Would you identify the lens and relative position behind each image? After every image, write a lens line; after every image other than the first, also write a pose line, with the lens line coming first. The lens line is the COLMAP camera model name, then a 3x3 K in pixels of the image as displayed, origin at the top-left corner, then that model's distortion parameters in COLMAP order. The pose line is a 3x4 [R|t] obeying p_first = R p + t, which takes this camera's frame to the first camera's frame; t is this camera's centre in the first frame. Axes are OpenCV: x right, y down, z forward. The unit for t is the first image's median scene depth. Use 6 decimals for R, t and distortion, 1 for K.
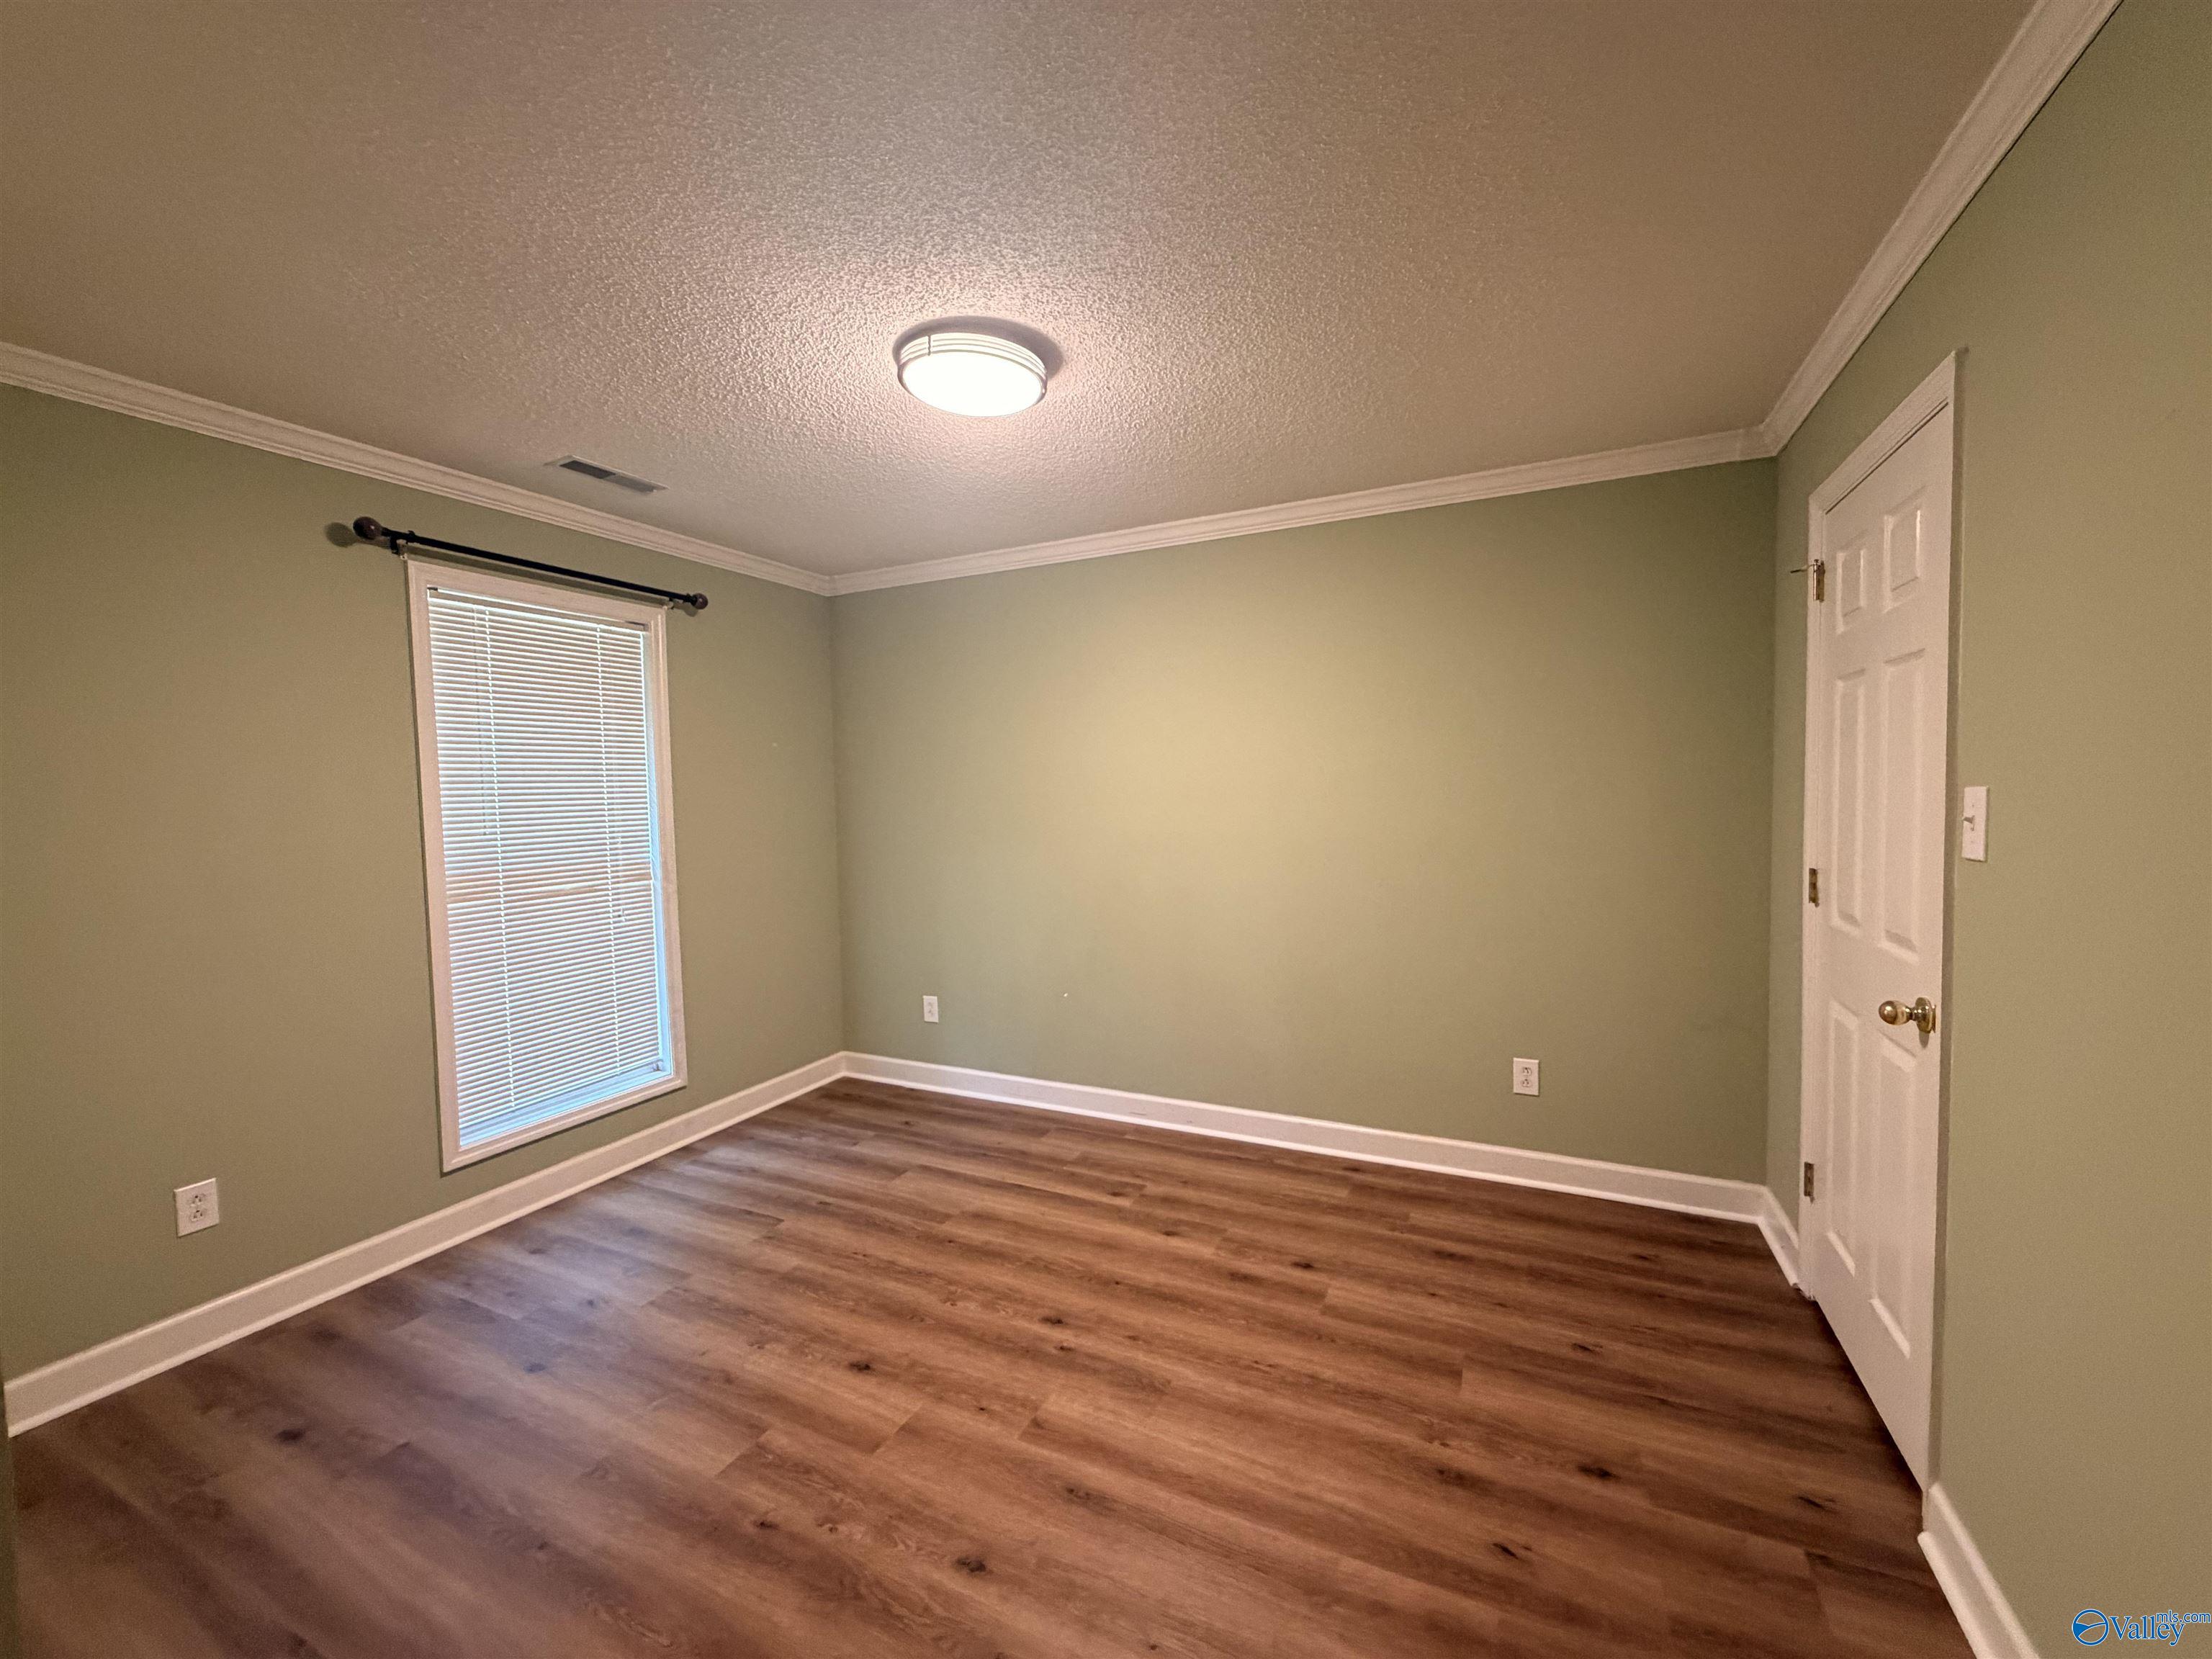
lens RADIAL K [[881.8, 0, 1106.0], [0, 881.8, 829.5], [0, 0, 1]] dist [-0.001372, -0.000171]
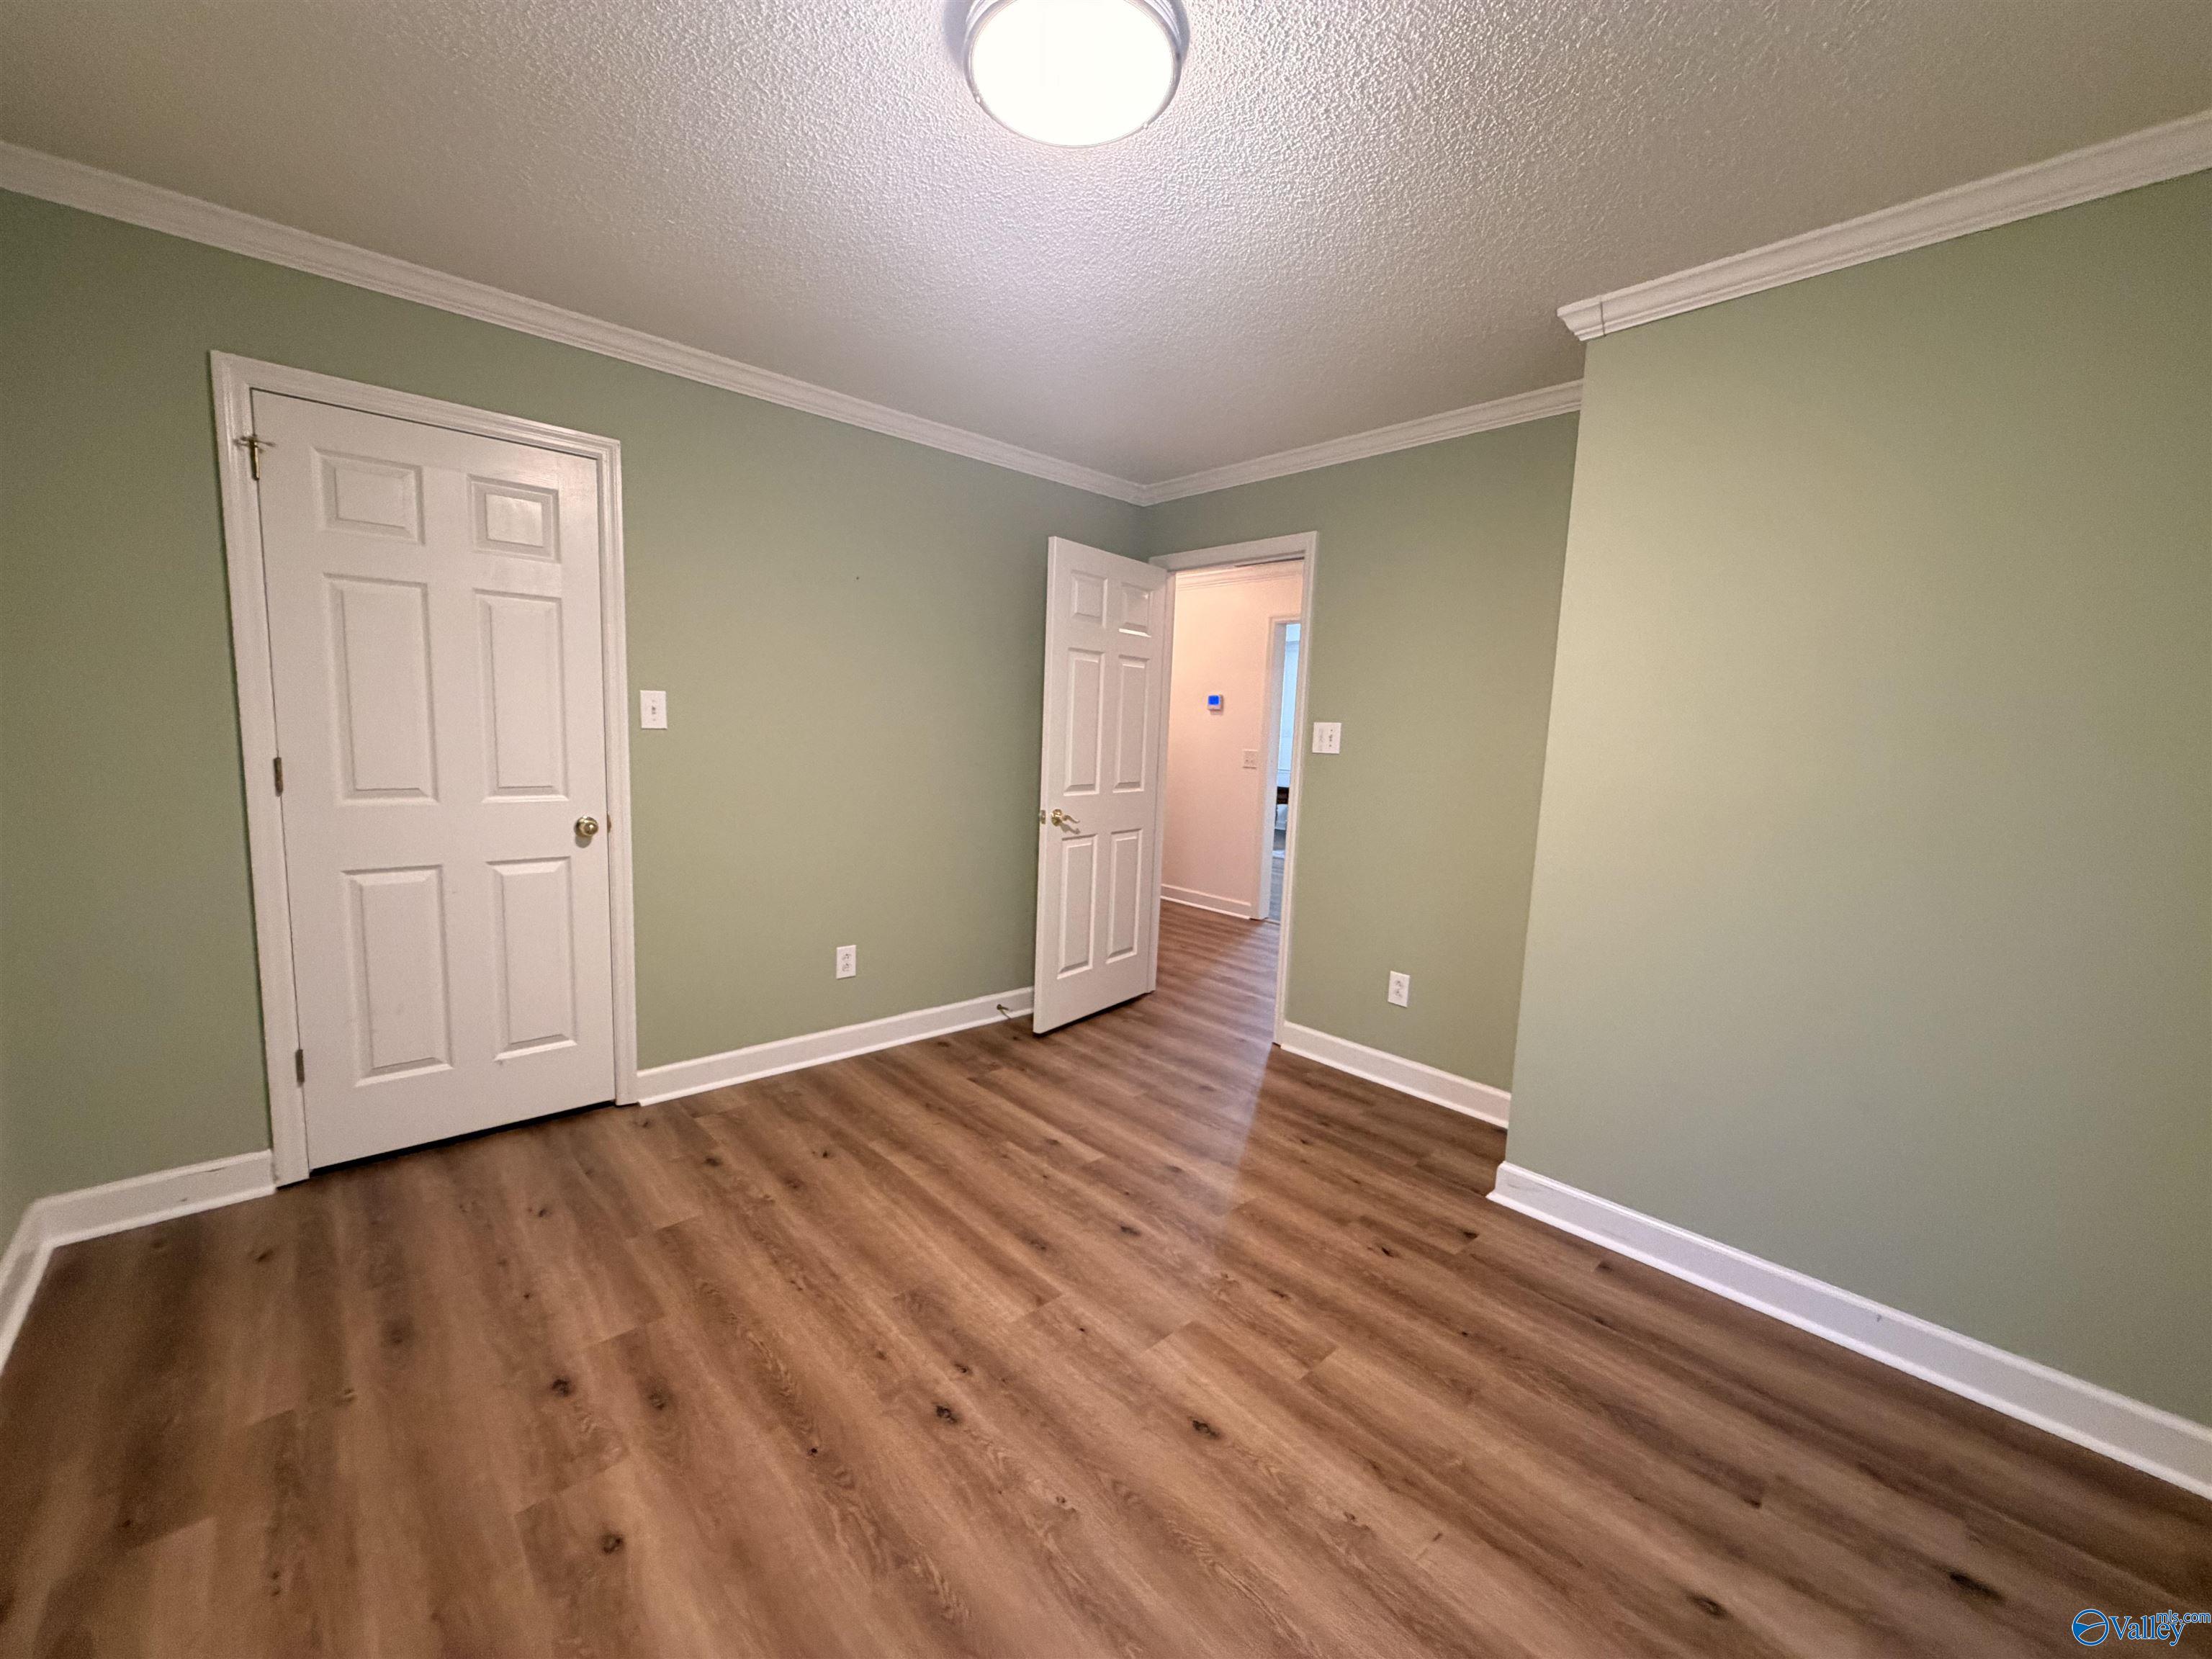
lens RADIAL K [[881.8, 0, 1106.0], [0, 881.8, 829.5], [0, 0, 1]] dist [-0.001372, -0.000171]
pose [[-0.930532, -0.056027, 0.361899, -0.466346], [-0.001101, 0.988651, 0.150224, -0.028149], [-0.366208, 0.139390, -0.920034, 1.741124]]
